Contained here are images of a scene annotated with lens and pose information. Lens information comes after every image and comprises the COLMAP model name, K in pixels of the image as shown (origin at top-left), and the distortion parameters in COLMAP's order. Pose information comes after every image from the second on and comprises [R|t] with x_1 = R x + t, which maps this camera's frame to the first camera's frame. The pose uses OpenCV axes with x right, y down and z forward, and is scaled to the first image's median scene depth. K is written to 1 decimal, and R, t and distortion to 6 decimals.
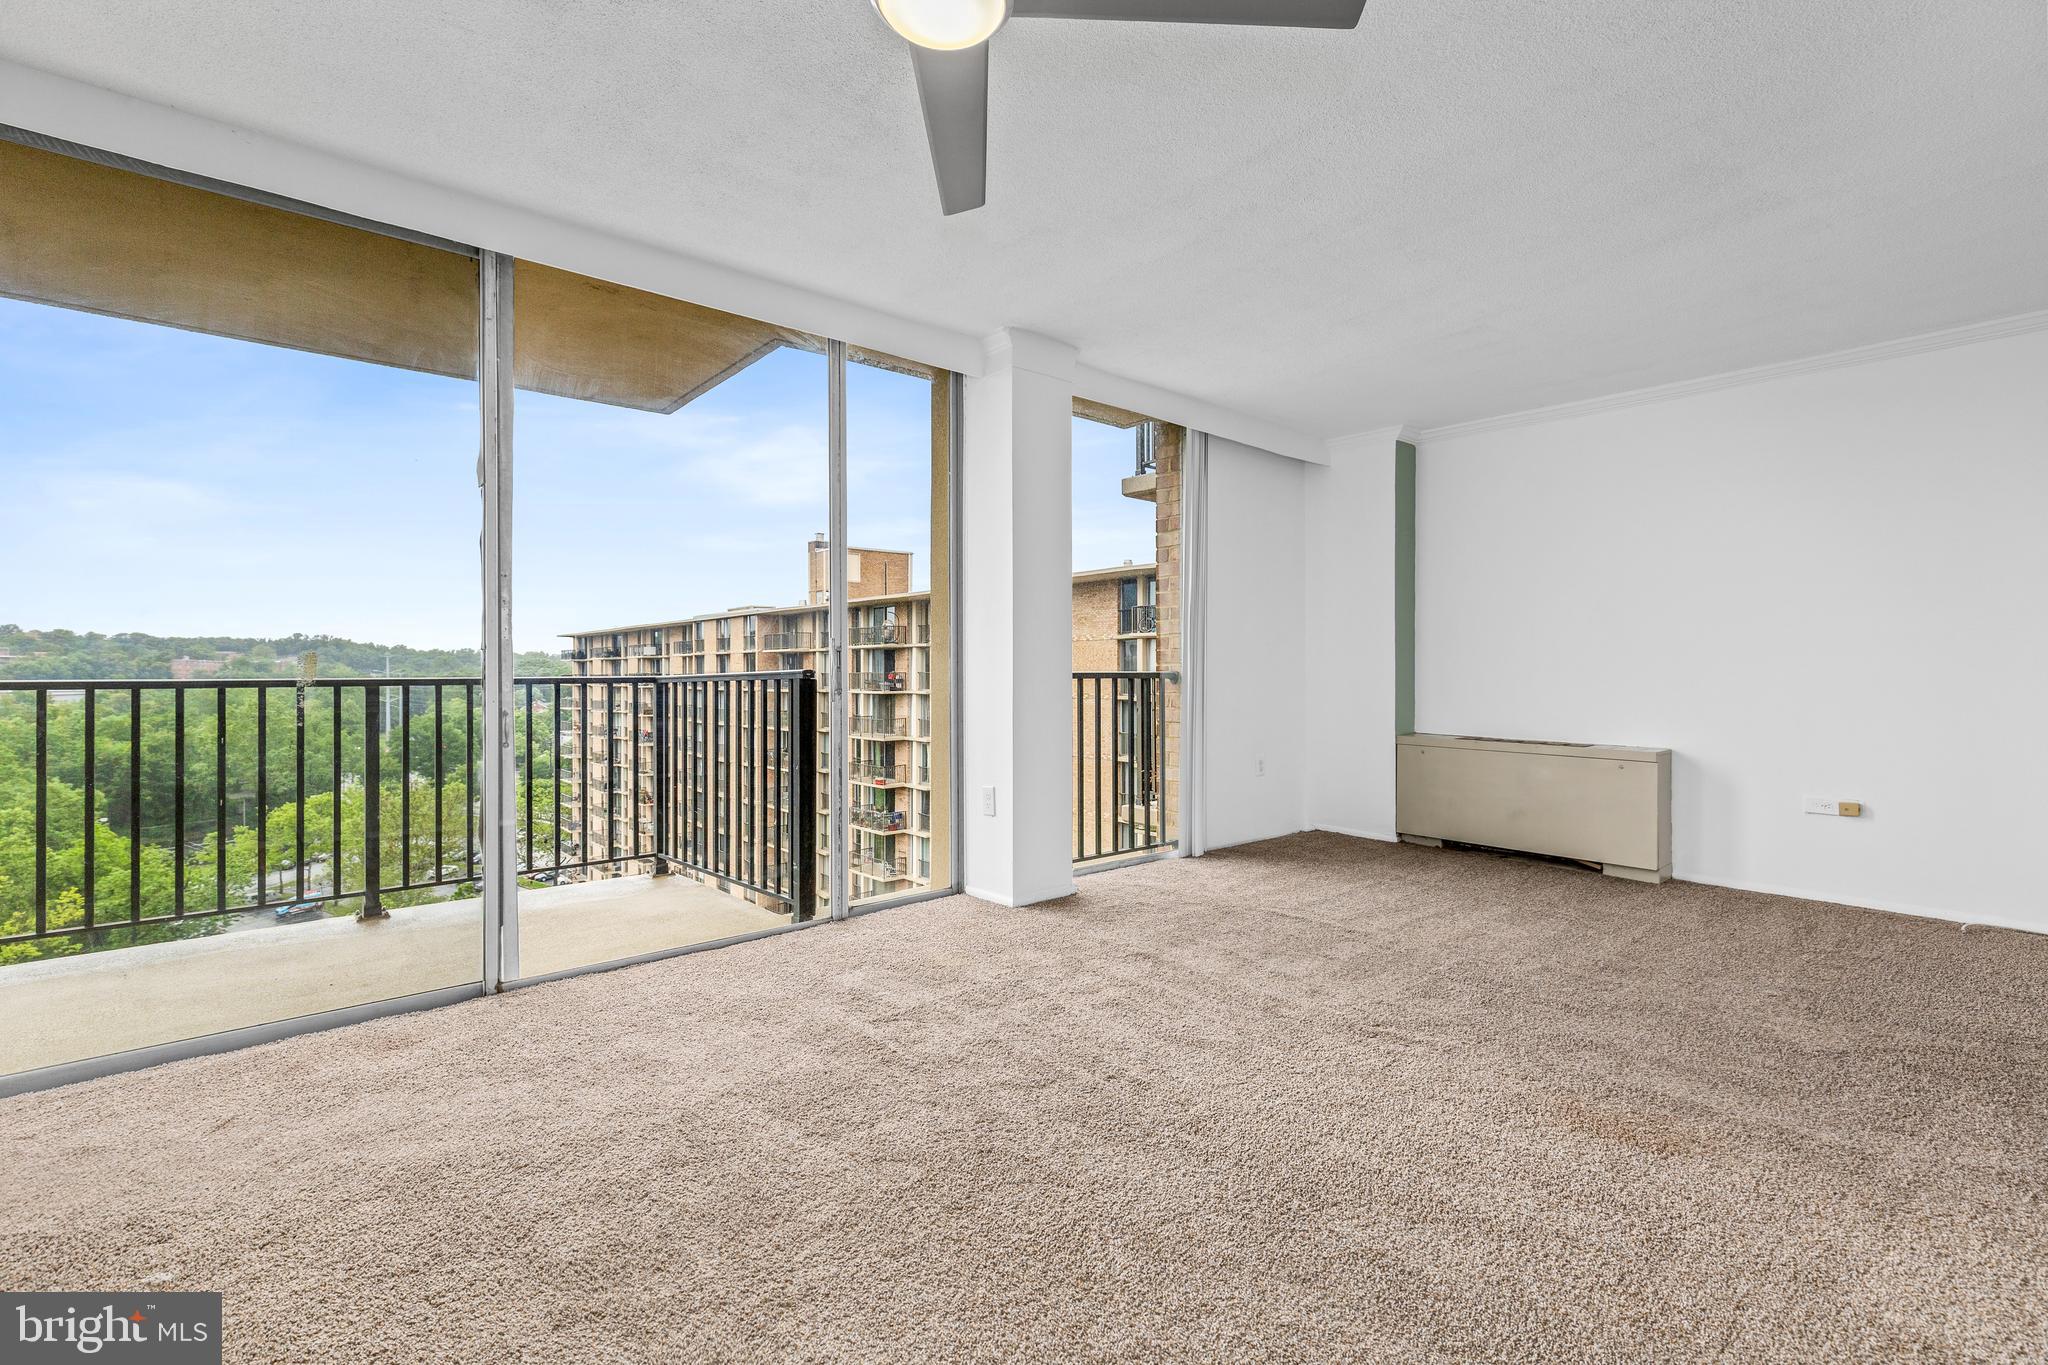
lens RADIAL K [[915.2, 0, 1015.9], [0, 915.2, 679.5], [0, 0, 1]] dist [-0.003482, 0.000613]
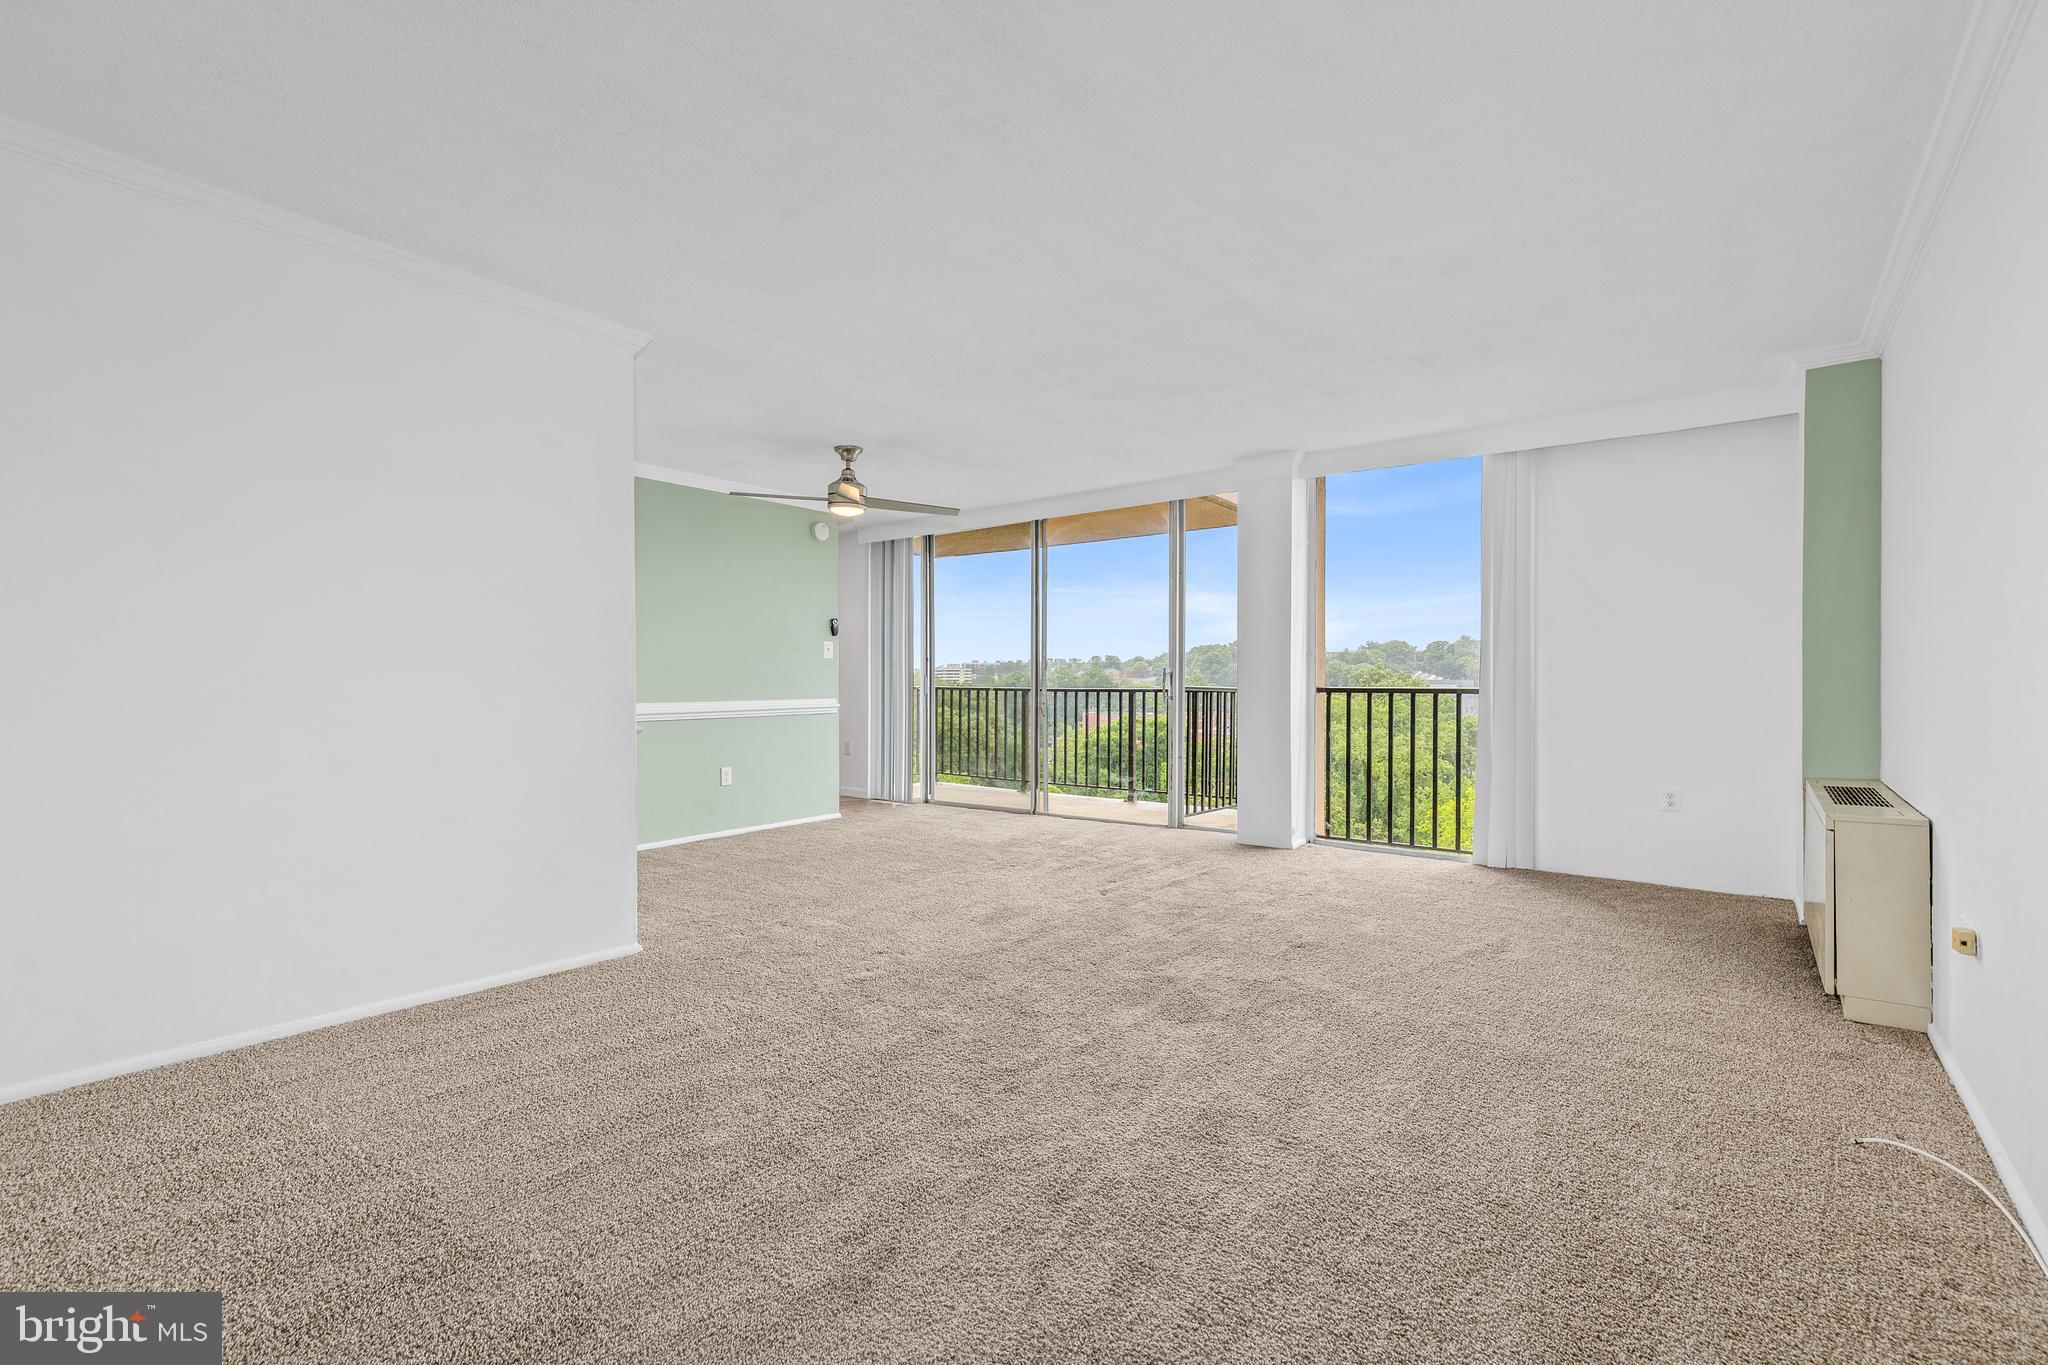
lens RADIAL K [[915.2, 0, 1040.0], [0, 915.2, 678.4], [0, 0, 1]] dist [-0.003482, 0.000613]
pose [[0.228889, -0.002401, -0.973449, 1.024822], [-0.009168, 0.999947, -0.004622, -0.010471], [0.973409, 0.009982, 0.228855, 0.241194]]
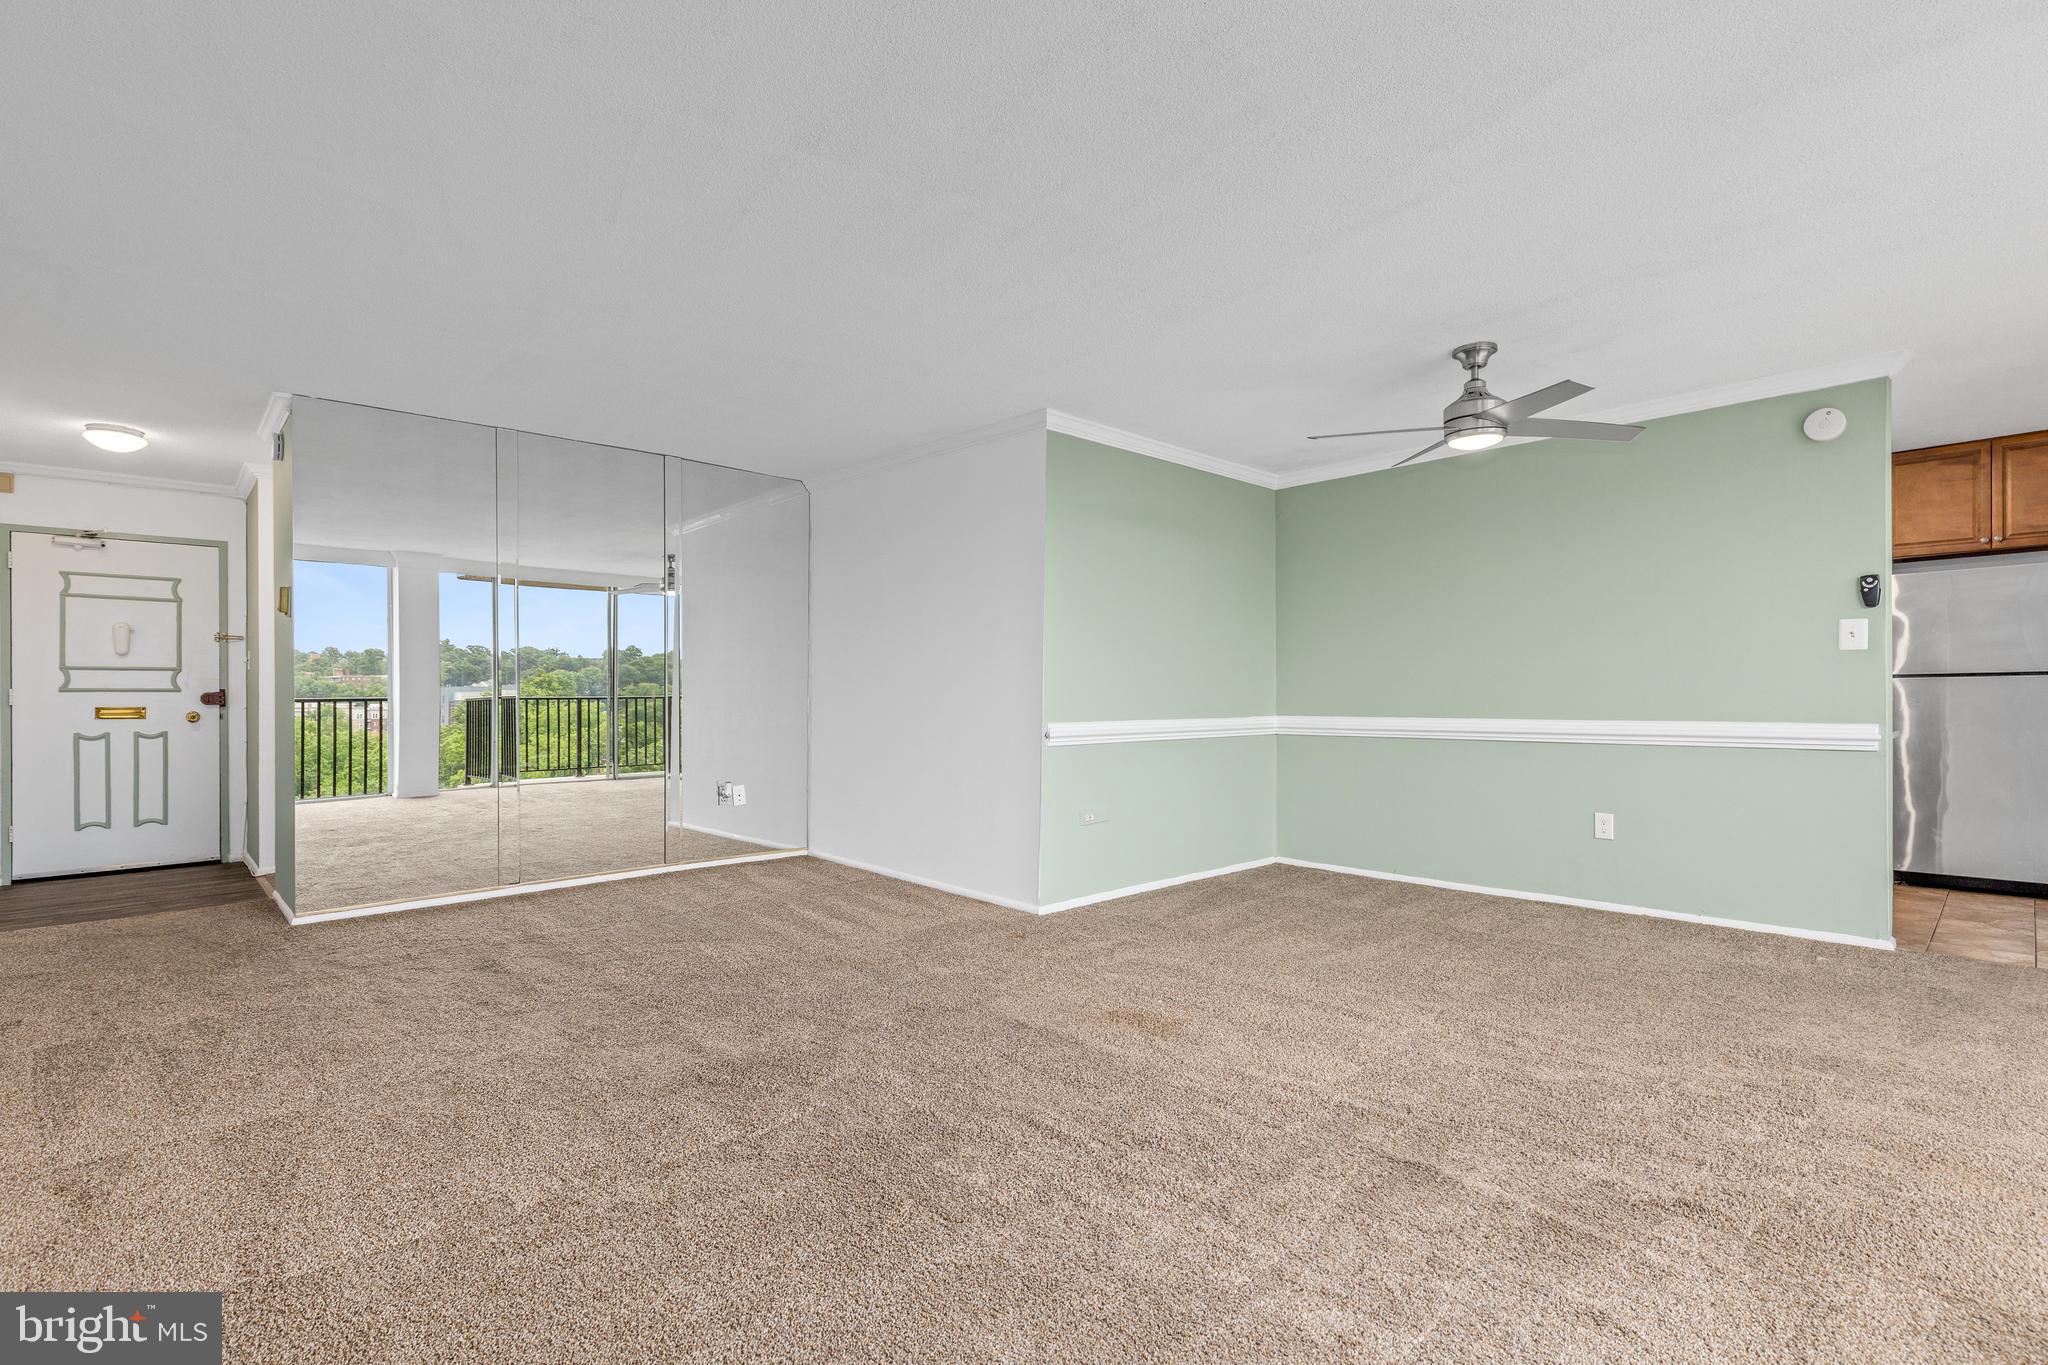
lens RADIAL K [[915.2, 0, 1017.0], [0, 915.2, 691.4], [0, 0, 1]] dist [-0.003482, 0.000613]
pose [[-0.999110, 0.001628, -0.042144, -0.992143], [0.001481, 0.999993, 0.003517, -0.018426], [0.042149, 0.003451, -0.999105, 2.336125]]
